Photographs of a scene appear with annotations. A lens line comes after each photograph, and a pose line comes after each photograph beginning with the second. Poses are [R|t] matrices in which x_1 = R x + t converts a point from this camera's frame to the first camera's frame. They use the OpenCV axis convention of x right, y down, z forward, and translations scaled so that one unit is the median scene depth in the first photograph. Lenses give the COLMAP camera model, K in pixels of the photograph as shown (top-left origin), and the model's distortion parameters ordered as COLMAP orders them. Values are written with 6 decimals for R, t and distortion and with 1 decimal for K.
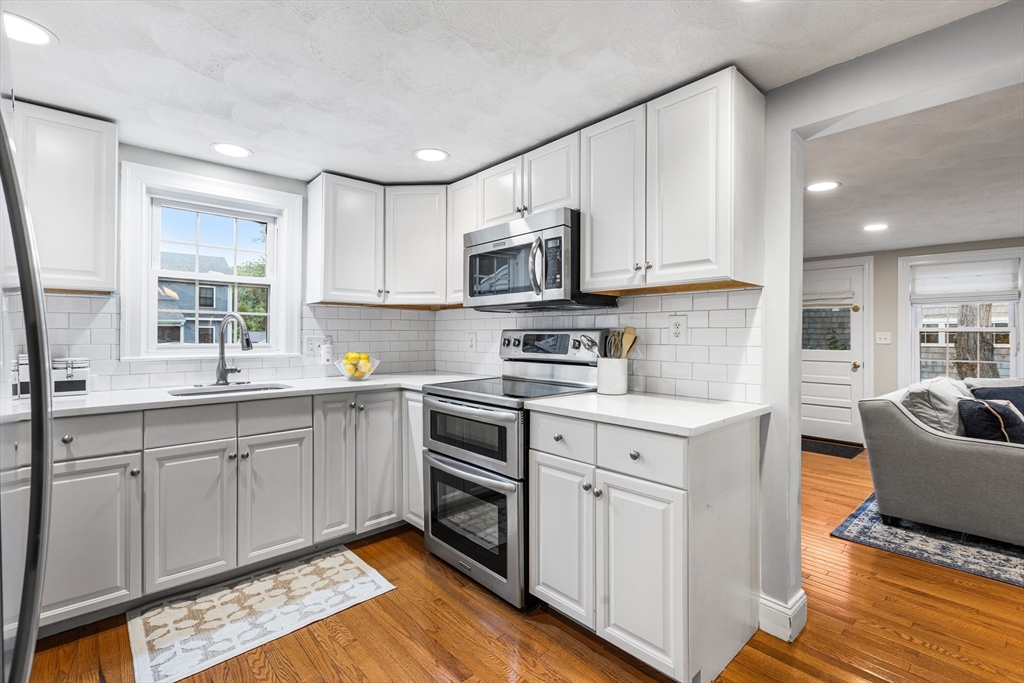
lens RADIAL K [[464.2, 0, 511.0], [0, 464.2, 333.3], [0, 0, 1]] dist [-0.000019, 0.000735]
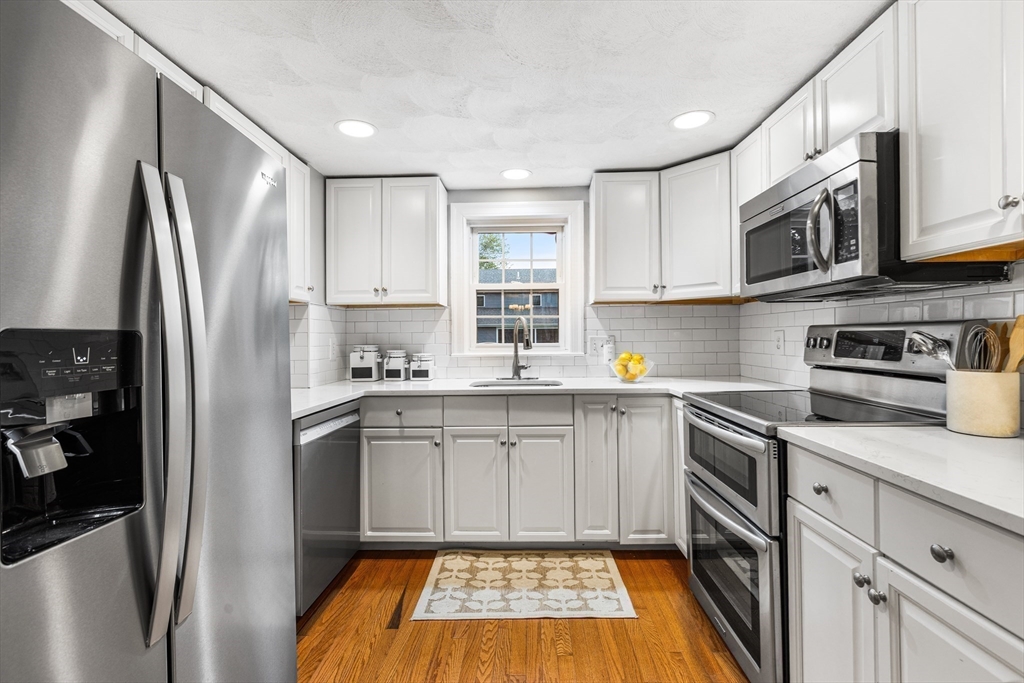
lens RADIAL K [[464.2, 0, 511.0], [0, 464.2, 333.3], [0, 0, 1]] dist [-0.000019, 0.000735]
pose [[0.716256, -0.012267, -0.697729, 0.201848], [0.012909, 0.999907, -0.004329, 0.002359], [0.697718, -0.005906, 0.716348, 0.188794]]
